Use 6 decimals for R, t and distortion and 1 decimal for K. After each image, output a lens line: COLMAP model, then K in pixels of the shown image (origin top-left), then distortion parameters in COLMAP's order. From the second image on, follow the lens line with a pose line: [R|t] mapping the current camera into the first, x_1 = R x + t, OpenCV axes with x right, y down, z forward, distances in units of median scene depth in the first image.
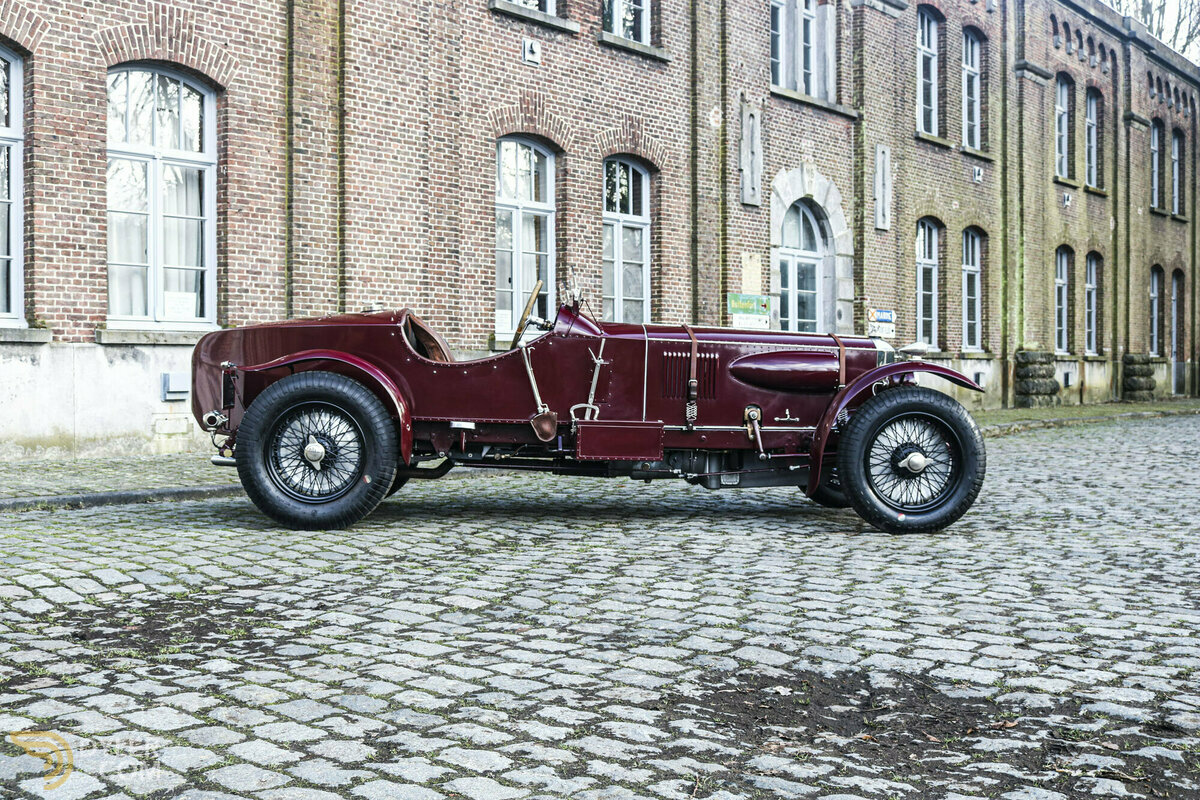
lens RADIAL K [[1309.4, 0, 599.1], [0, 1309.4, 434.5], [0, 0, 1]] dist [-0.118210, 0.115700]
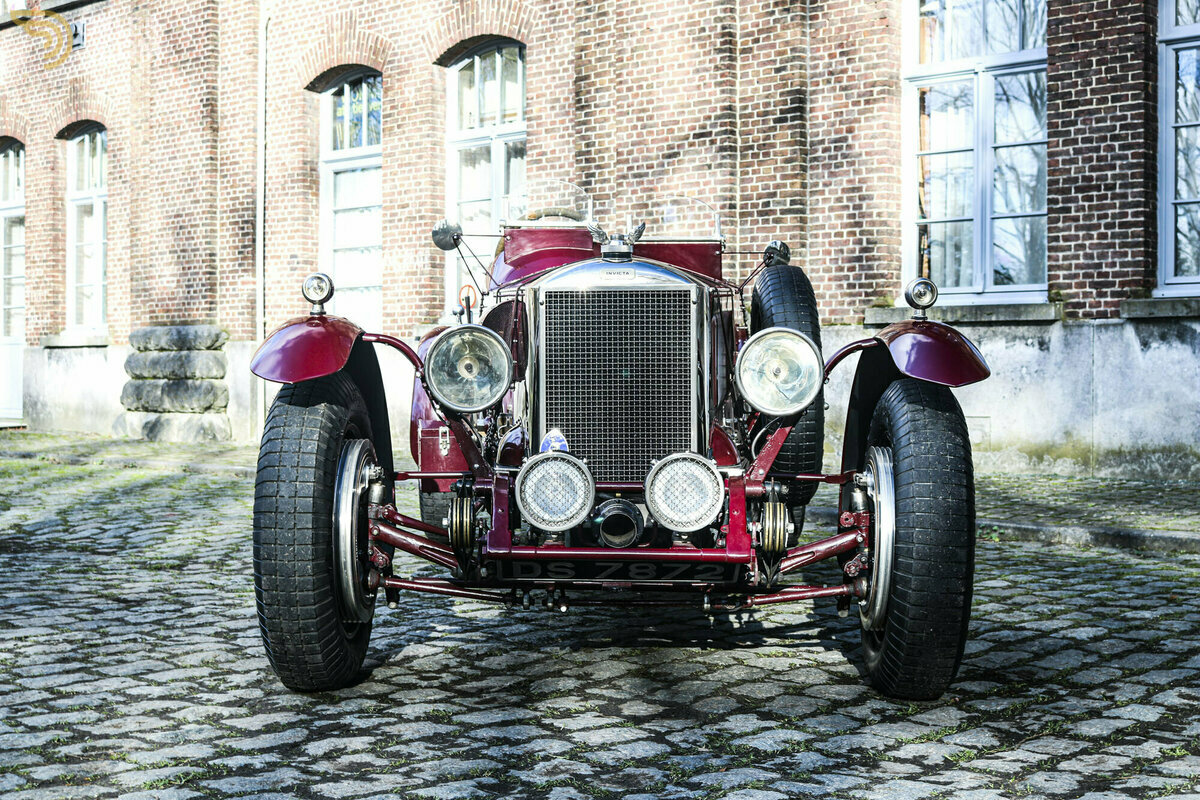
lens RADIAL K [[1684.5, 0, 603.3], [0, 1684.5, 425.2], [0, 0, 1]] dist [-0.074607, 0.057371]
pose [[-0.054555, 0.030065, -0.998058, 0.555371], [-0.042296, 0.998580, 0.032393, -0.029546], [0.997615, 0.043981, -0.053206, 0.764969]]
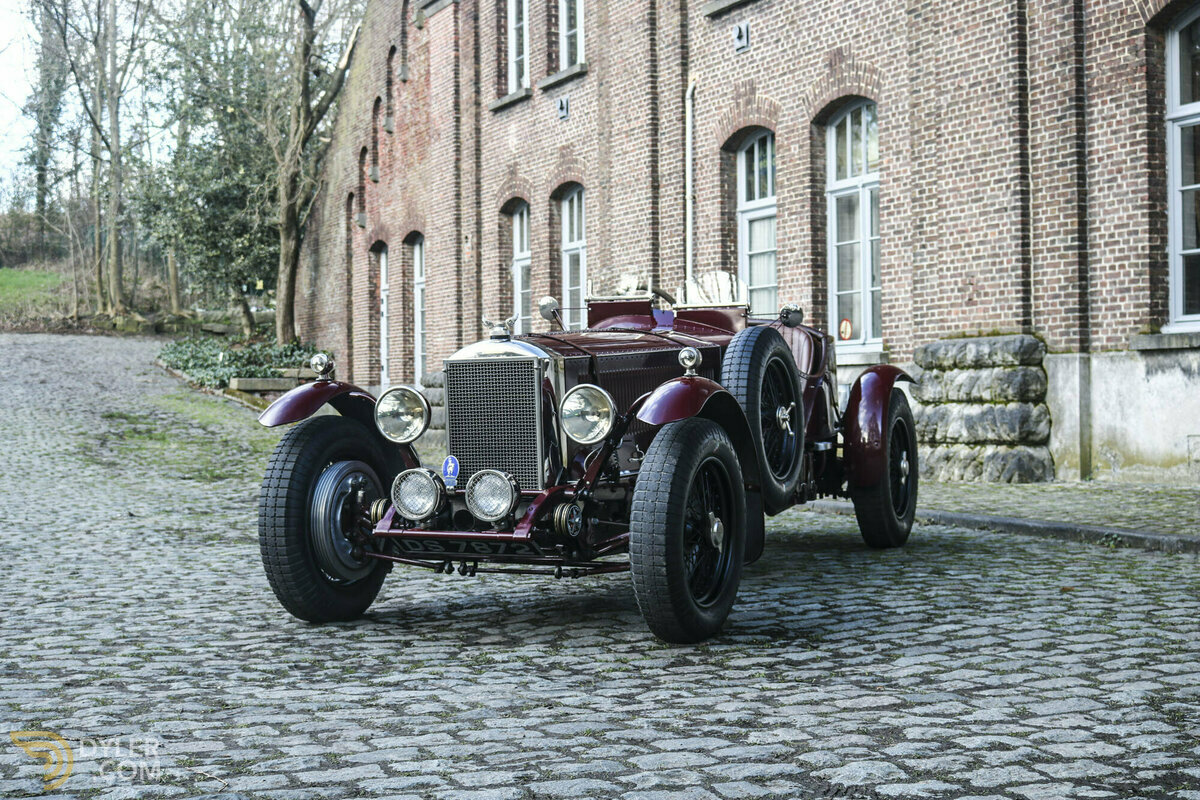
lens RADIAL K [[1725.7, 0, 598.9], [0, 1725.7, 436.2], [0, 0, 1]] dist [-0.082239, 0.060078]
pose [[-0.429855, 0.028682, -0.902442, 0.694128], [-0.019679, 0.998960, 0.041123, -0.047933], [0.902683, 0.035436, -0.428844, 1.041566]]
